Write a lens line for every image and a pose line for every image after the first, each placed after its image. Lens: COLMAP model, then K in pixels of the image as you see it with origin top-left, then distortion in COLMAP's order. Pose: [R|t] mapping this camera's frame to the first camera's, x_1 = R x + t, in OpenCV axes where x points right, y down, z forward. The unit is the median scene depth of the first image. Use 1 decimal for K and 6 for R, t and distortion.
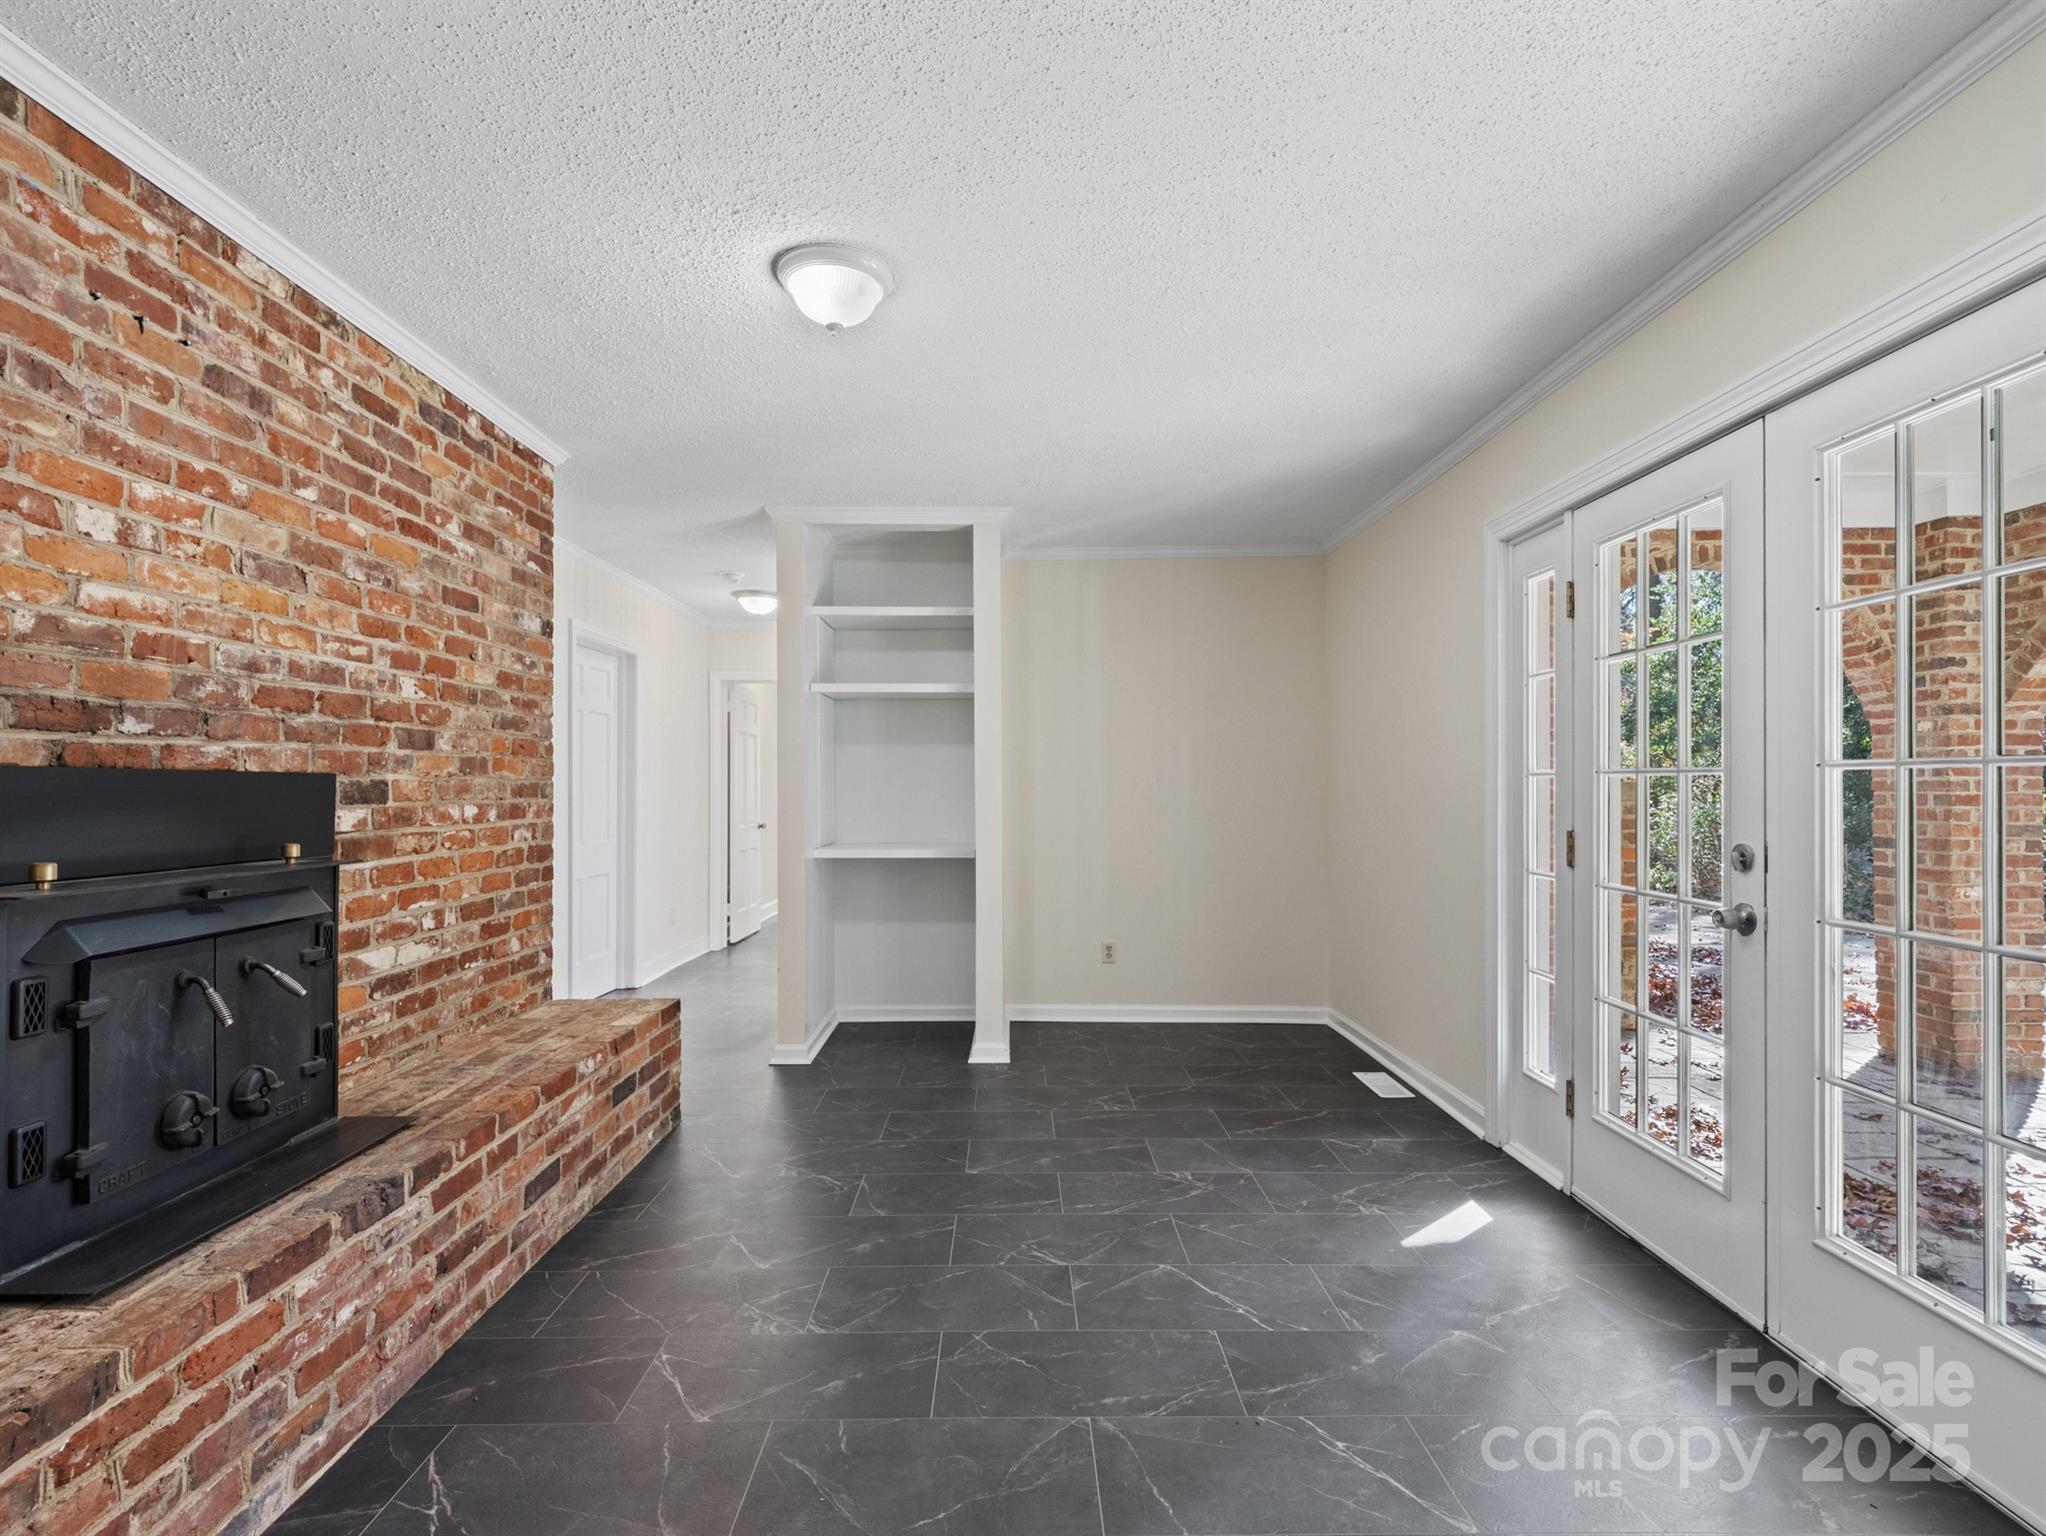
lens RADIAL K [[985.7, 0, 1023.3], [0, 985.7, 779.9], [0, 0, 1]] dist [0.009536, -0.001062]
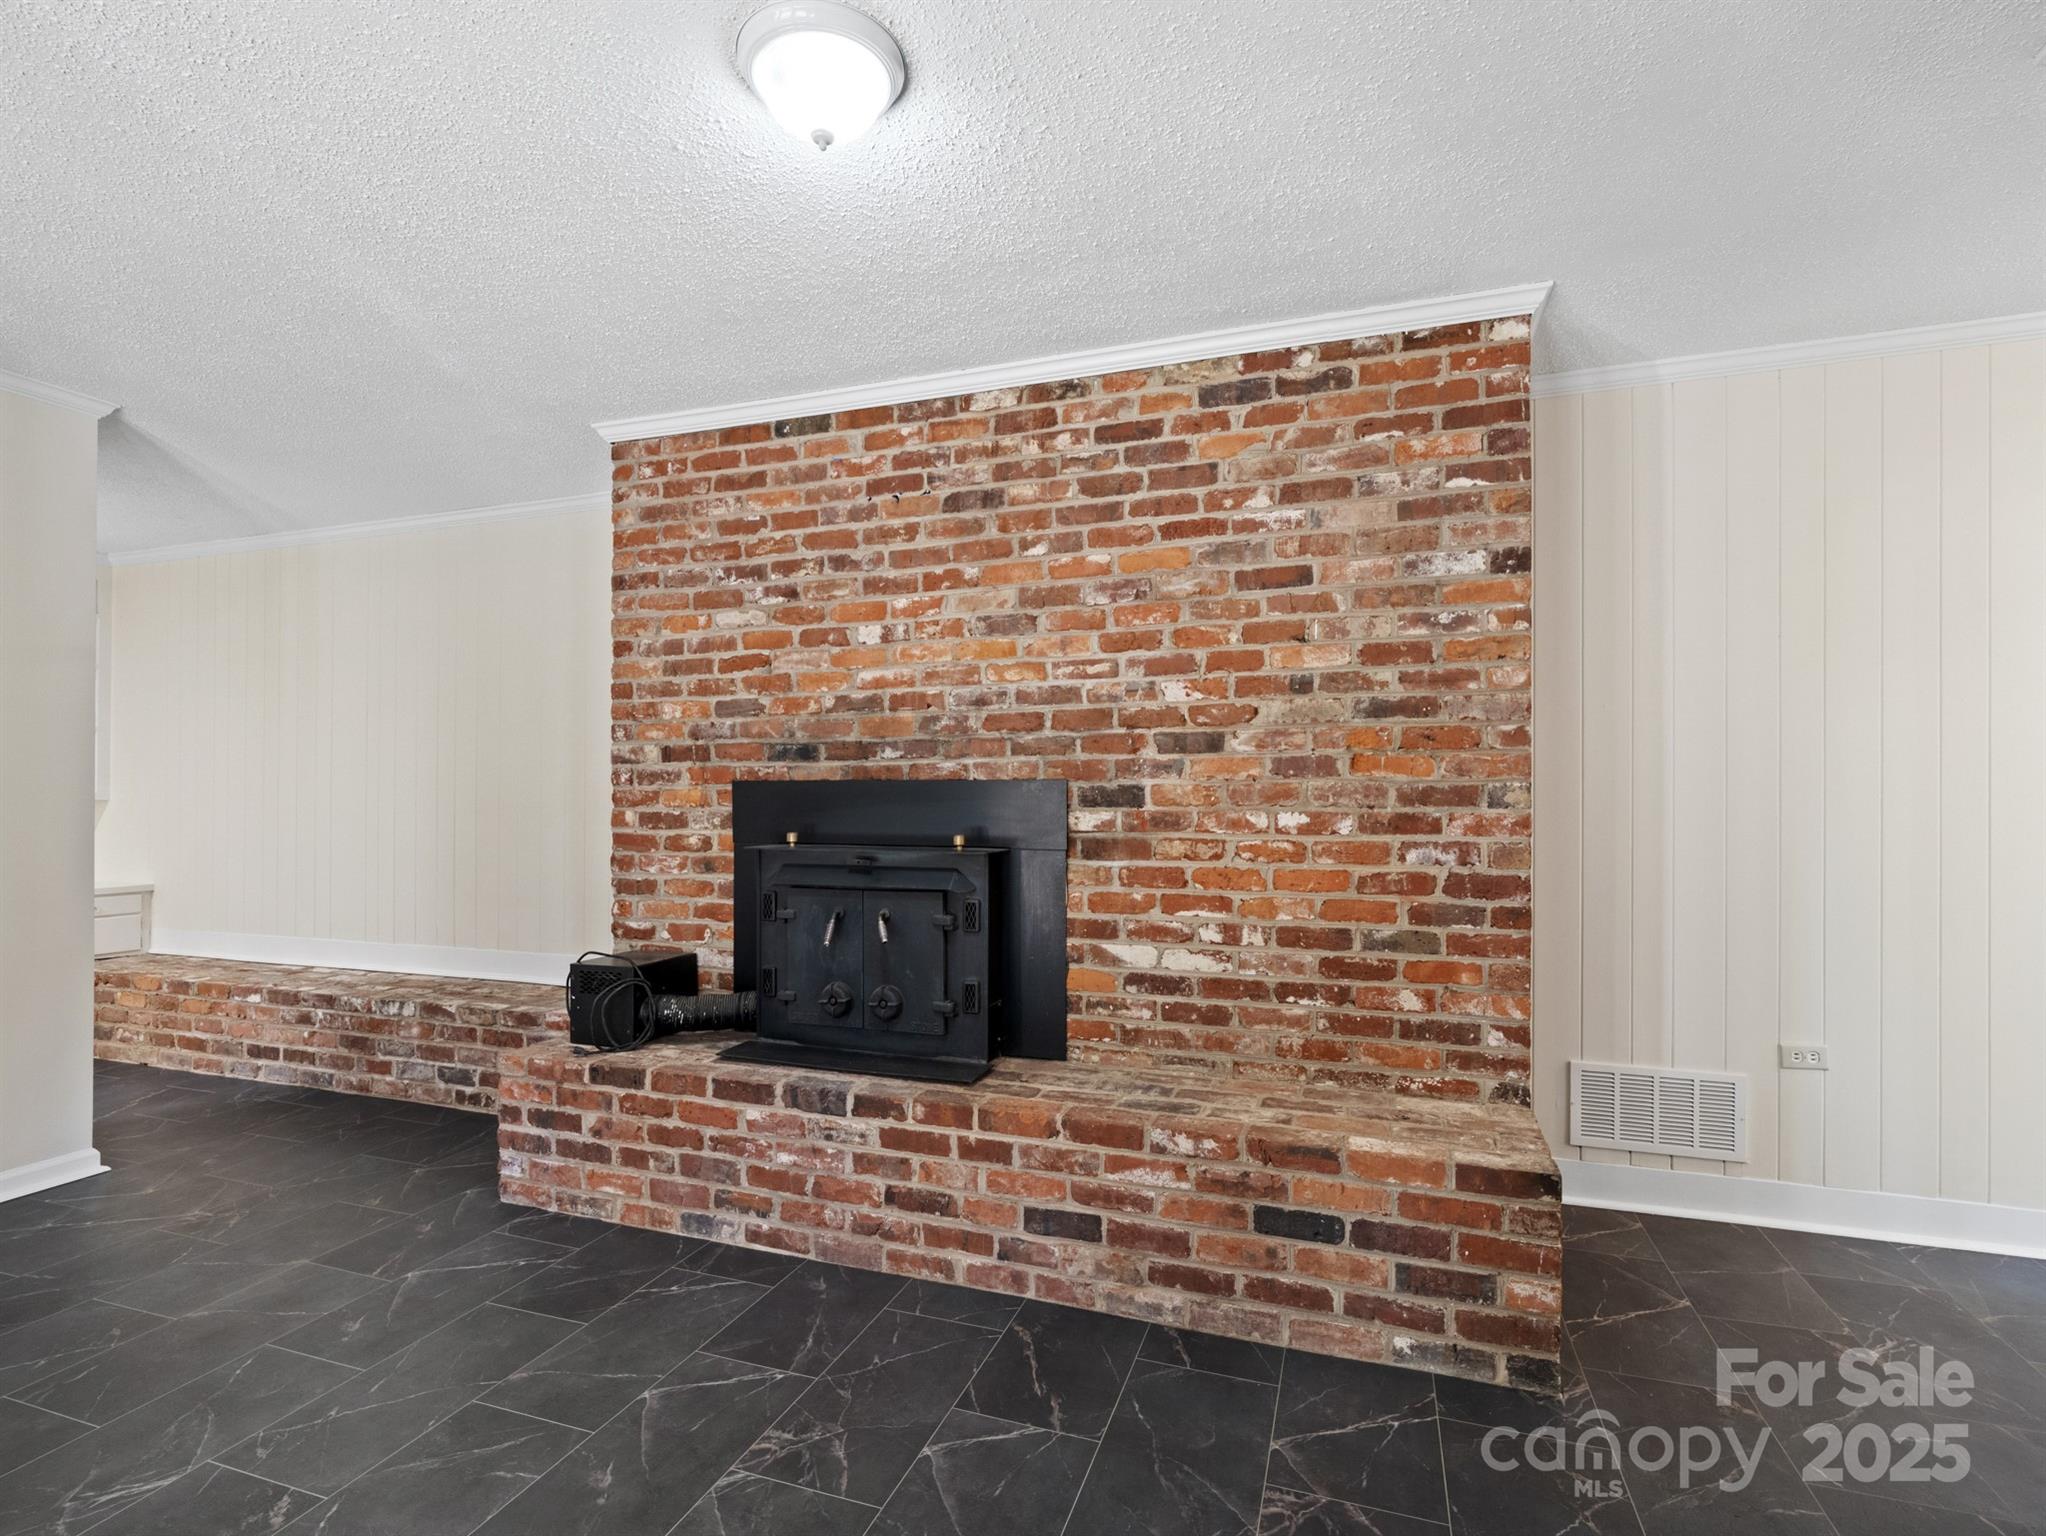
lens RADIAL K [[985.7, 0, 1020.5], [0, 985.7, 789.6], [0, 0, 1]] dist [0.009536, -0.001062]
pose [[-0.337175, -0.002443, -0.941439, 0.392472], [0.007081, 0.999962, -0.005131, 0.009890], [0.941415, -0.008397, -0.337145, 1.290196]]
